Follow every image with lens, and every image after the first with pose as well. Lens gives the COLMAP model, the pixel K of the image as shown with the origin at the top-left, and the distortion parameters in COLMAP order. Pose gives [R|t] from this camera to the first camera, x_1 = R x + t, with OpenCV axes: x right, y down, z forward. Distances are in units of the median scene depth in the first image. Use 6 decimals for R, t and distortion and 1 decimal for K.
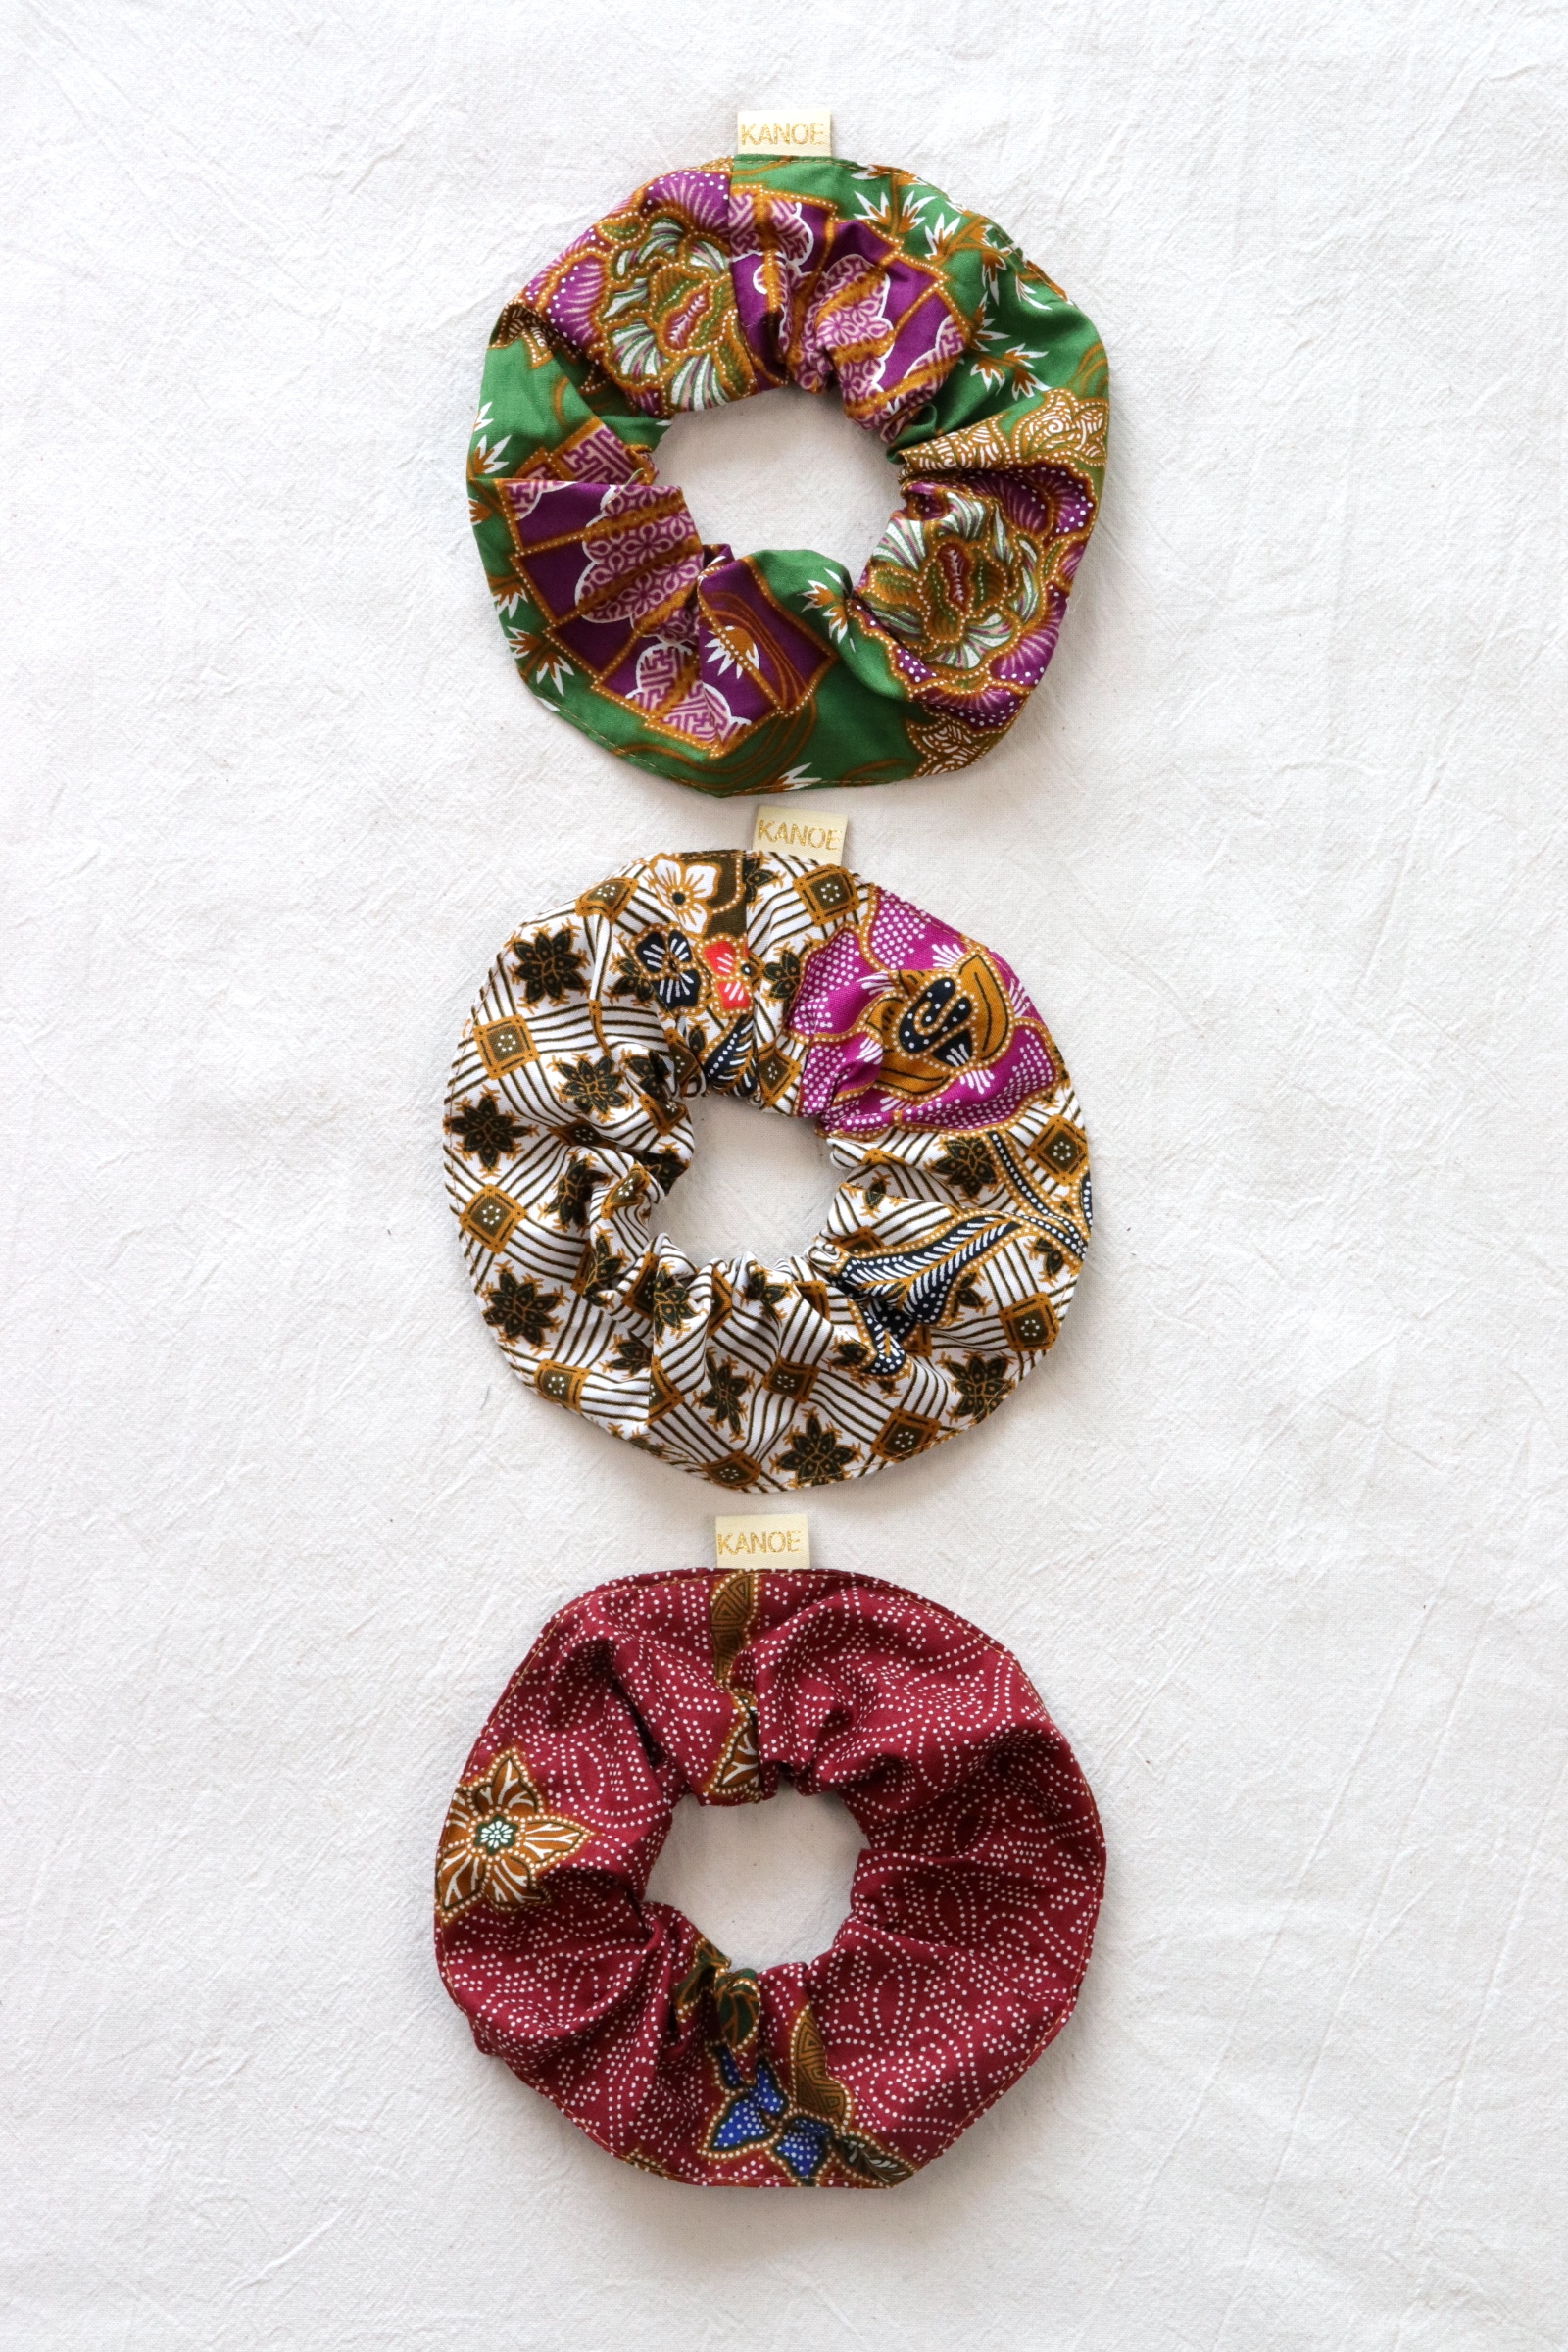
lens RADIAL K [[4468.1, 0, 784.0], [0, 4468.1, 1176.0], [0, 0, 1]] dist [0.162833, 0.155349]
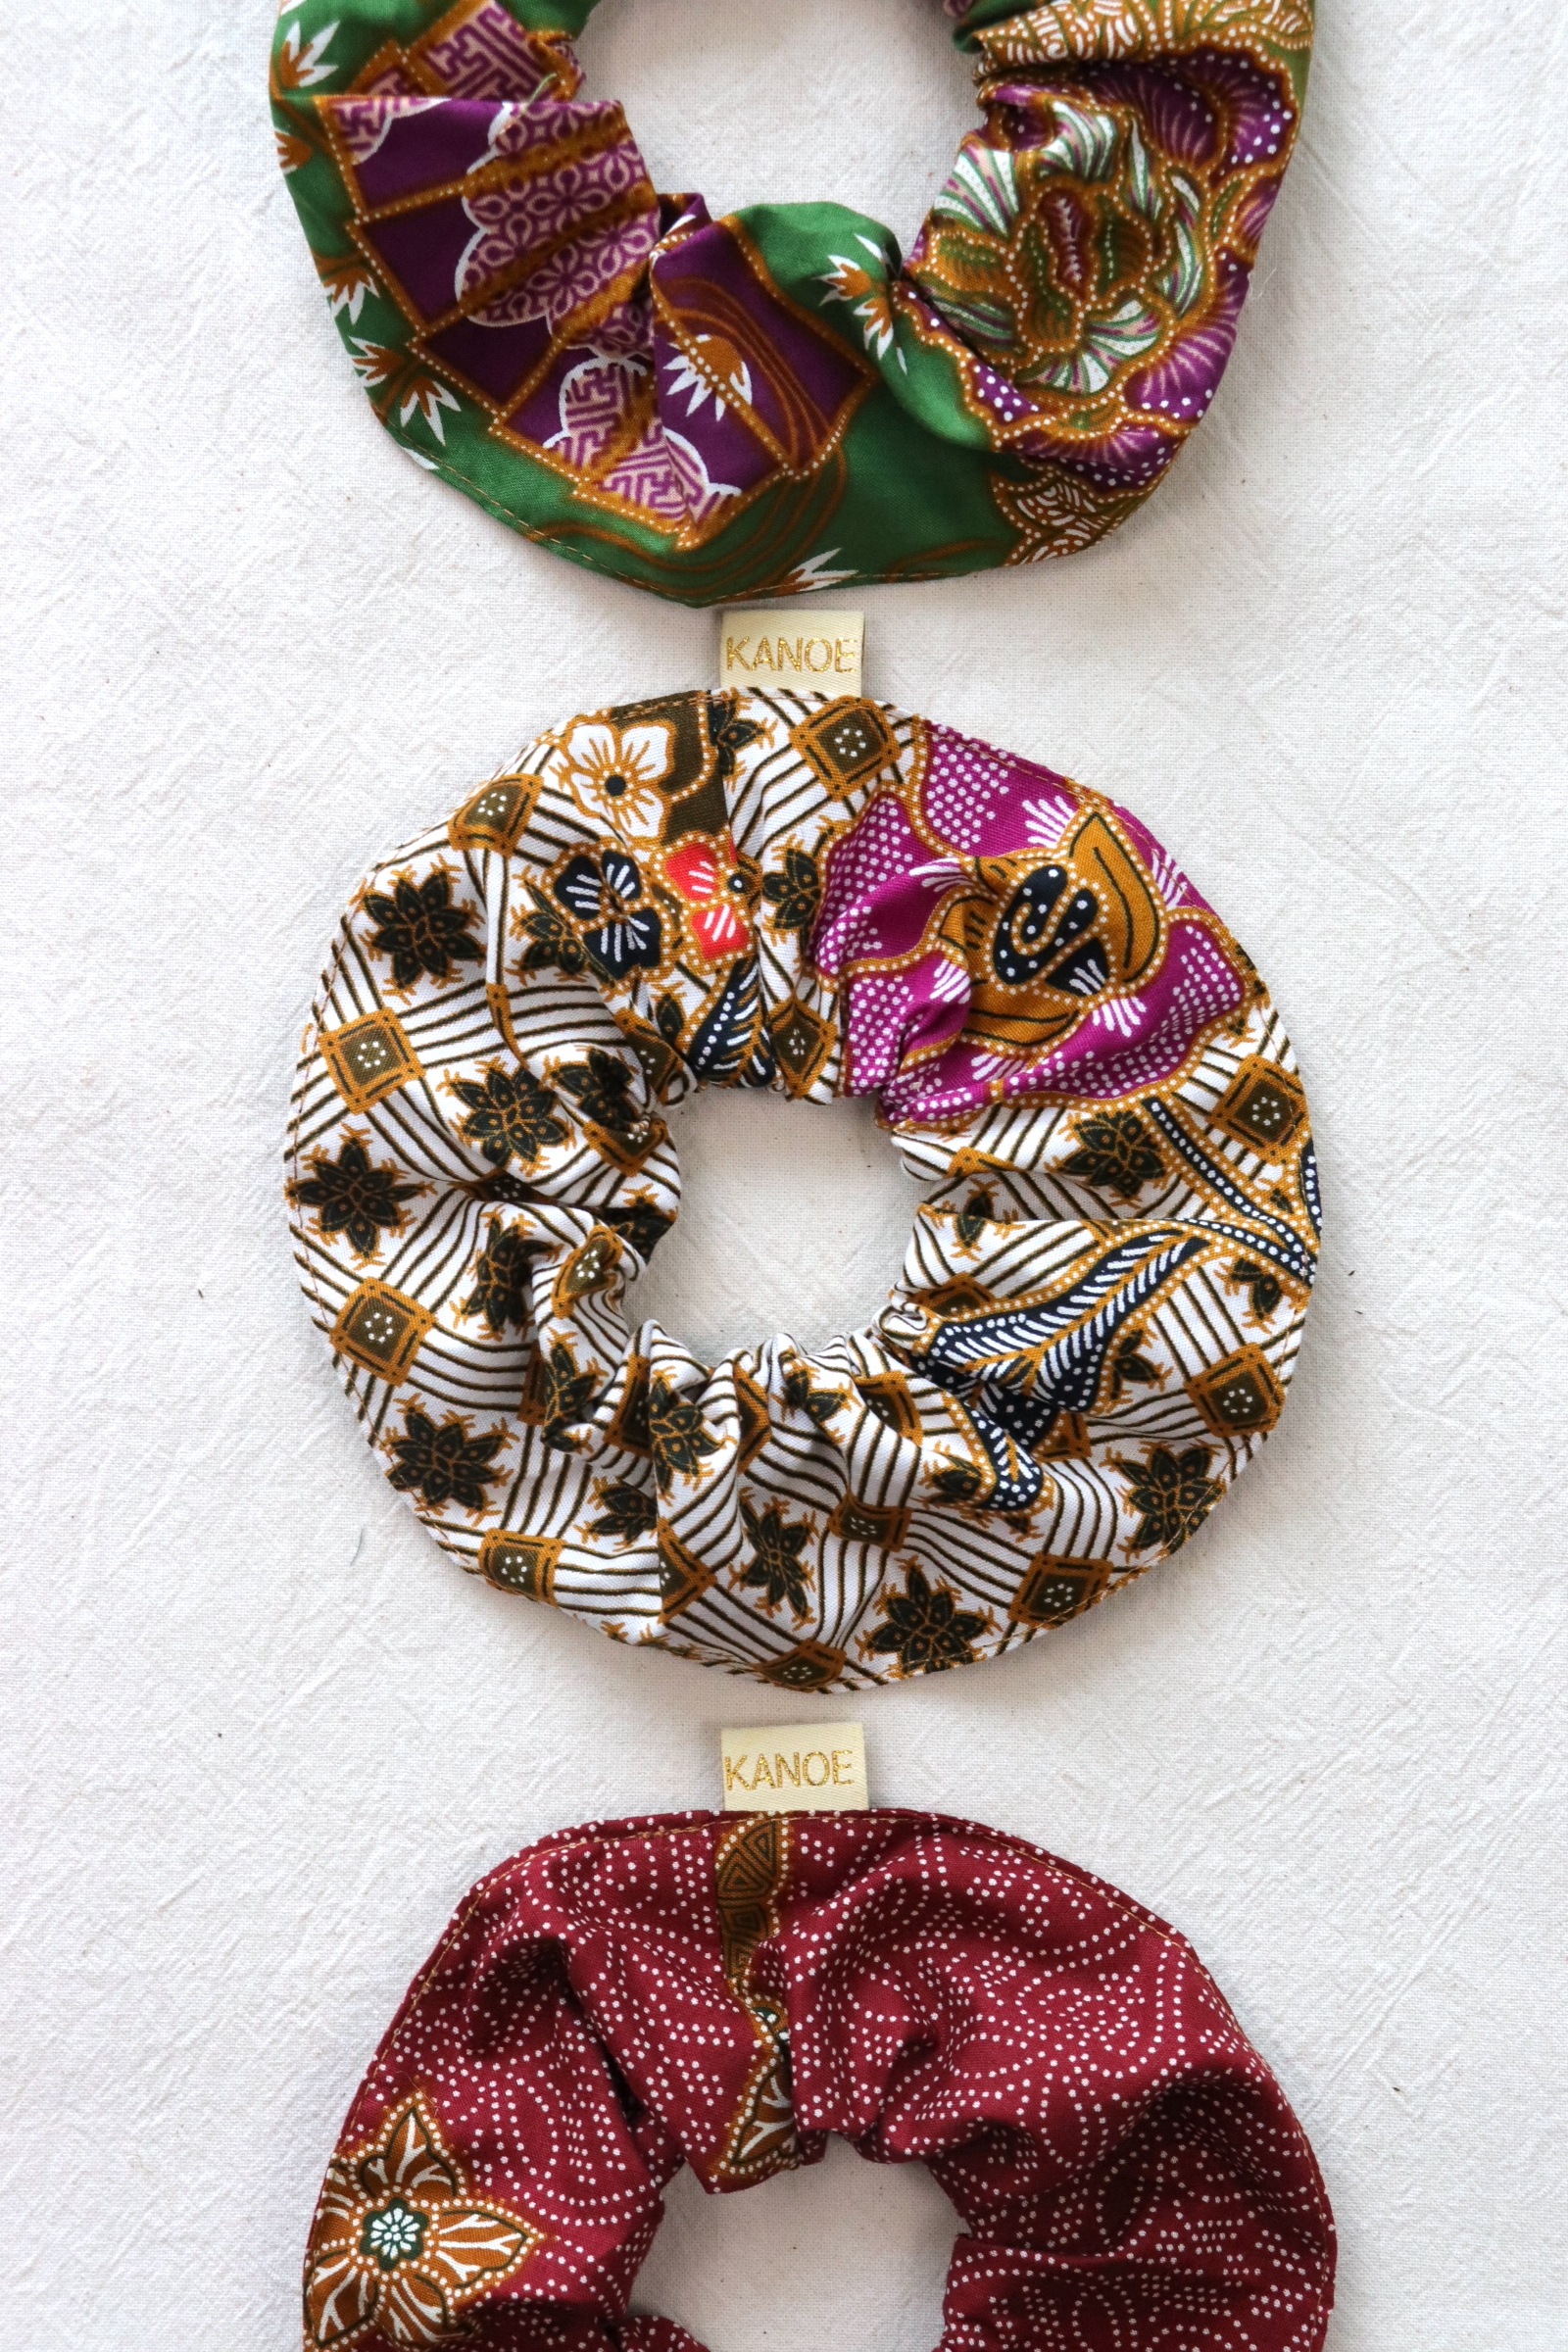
lens RADIAL K [[4468.1, 0, 784.0], [0, 4468.1, 1176.0], [0, 0, 1]] dist [0.162833, 0.155349]
pose [[0.999636, -0.019928, -0.018163, 0.007897], [0.021943, 0.992712, 0.118493, -0.080041], [0.015670, -0.118849, 0.992789, 0.367438]]
